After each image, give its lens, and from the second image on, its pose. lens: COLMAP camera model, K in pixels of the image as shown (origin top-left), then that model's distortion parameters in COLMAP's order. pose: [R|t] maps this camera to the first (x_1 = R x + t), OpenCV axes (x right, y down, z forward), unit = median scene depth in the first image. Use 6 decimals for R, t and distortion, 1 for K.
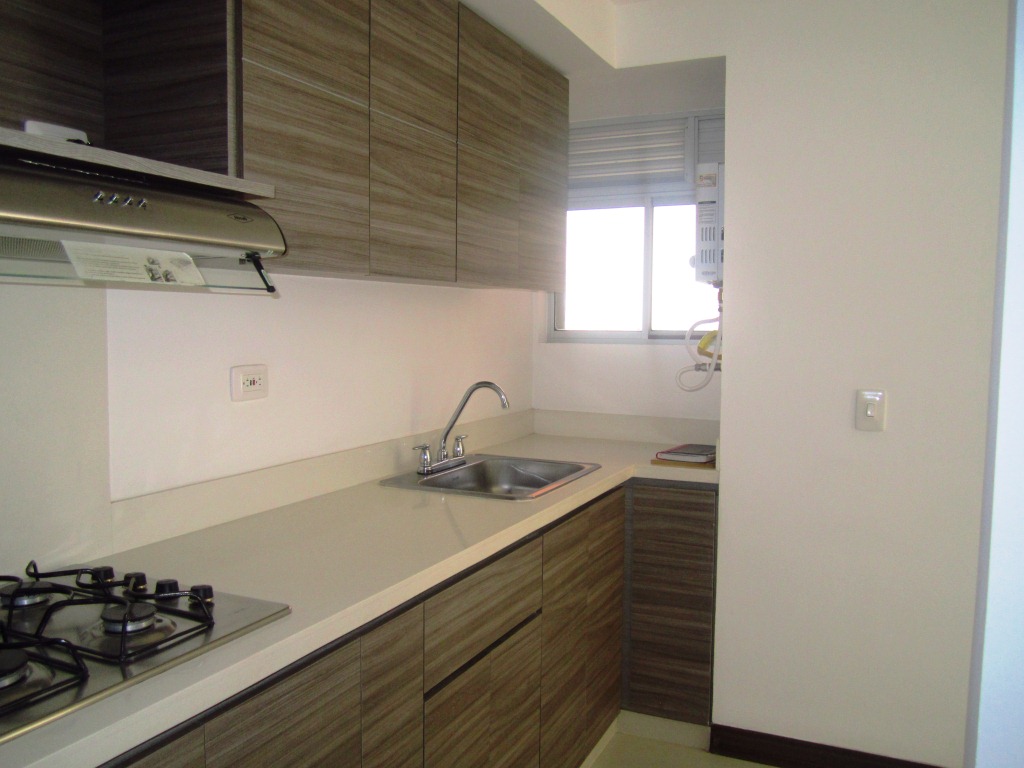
lens RADIAL K [[851.5, 0, 509.3], [0, 851.5, 388.6], [0, 0, 1]] dist [-0.043513, 0.014531]
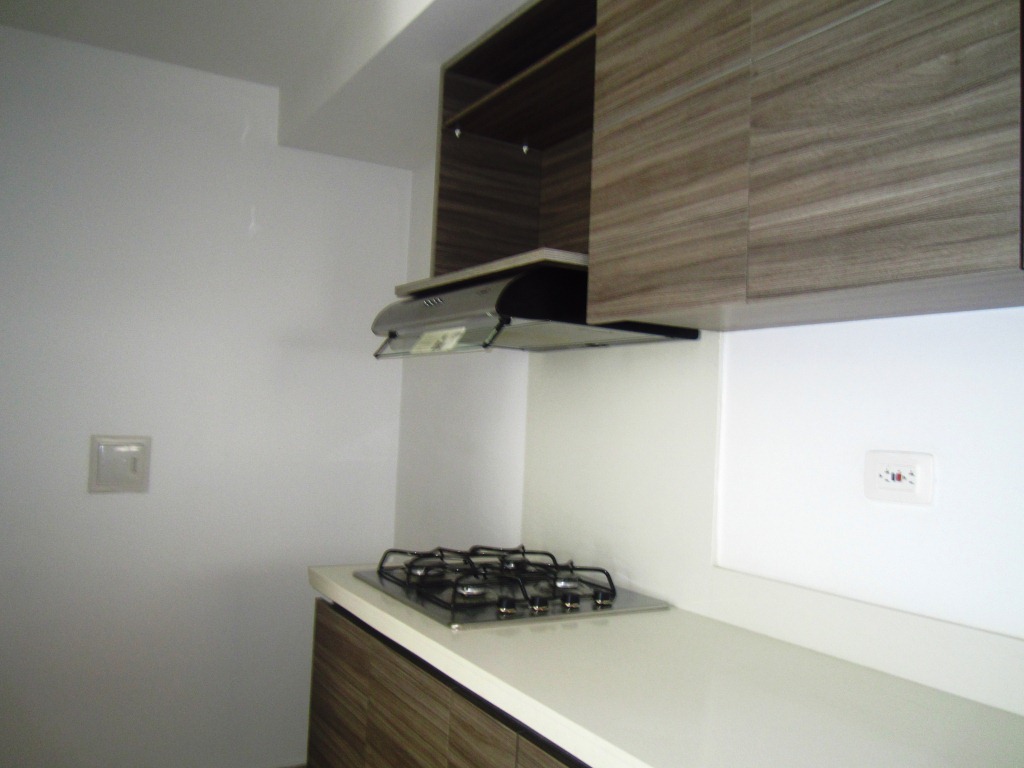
lens RADIAL K [[851.5, 0, 509.3], [0, 851.5, 388.6], [0, 0, 1]] dist [-0.043513, 0.014531]
pose [[-0.562089, -0.062465, -0.824715, 0.482710], [-0.116455, 0.993187, 0.004145, -0.049117], [0.818837, 0.098371, -0.565534, 1.238402]]
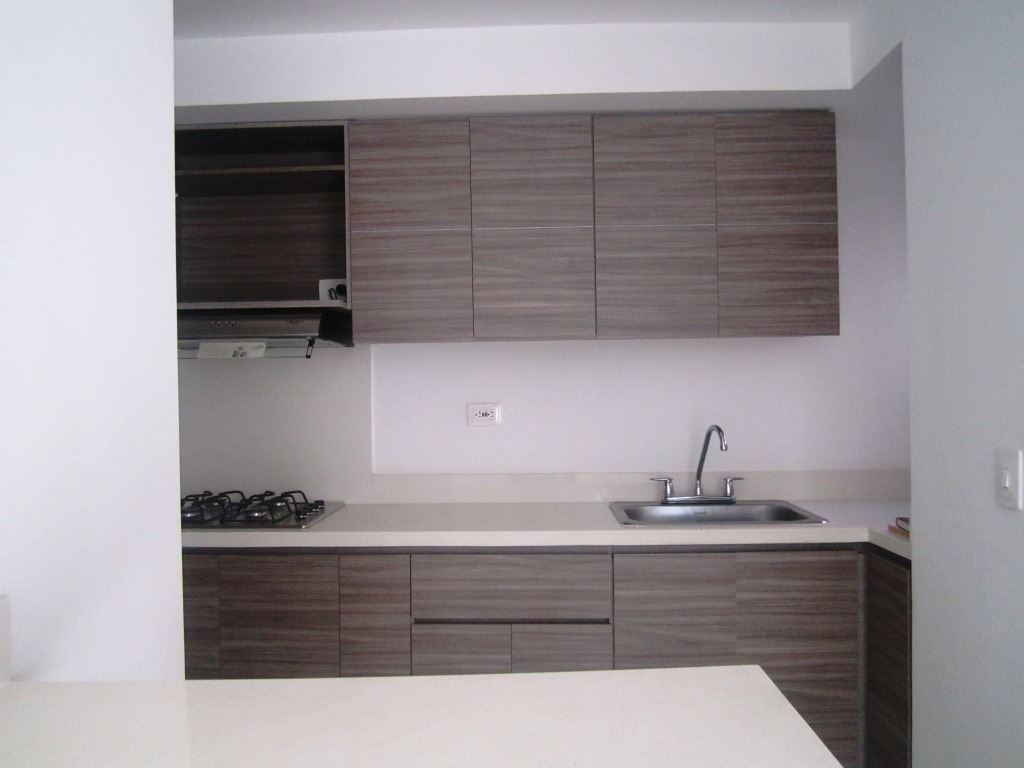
lens RADIAL K [[851.5, 0, 509.3], [0, 851.5, 388.6], [0, 0, 1]] dist [-0.043513, 0.014531]
pose [[0.401108, -0.013728, -0.915928, 1.216702], [-0.055268, 0.997703, -0.039157, 0.003806], [0.914362, 0.066328, 0.399428, 0.477264]]
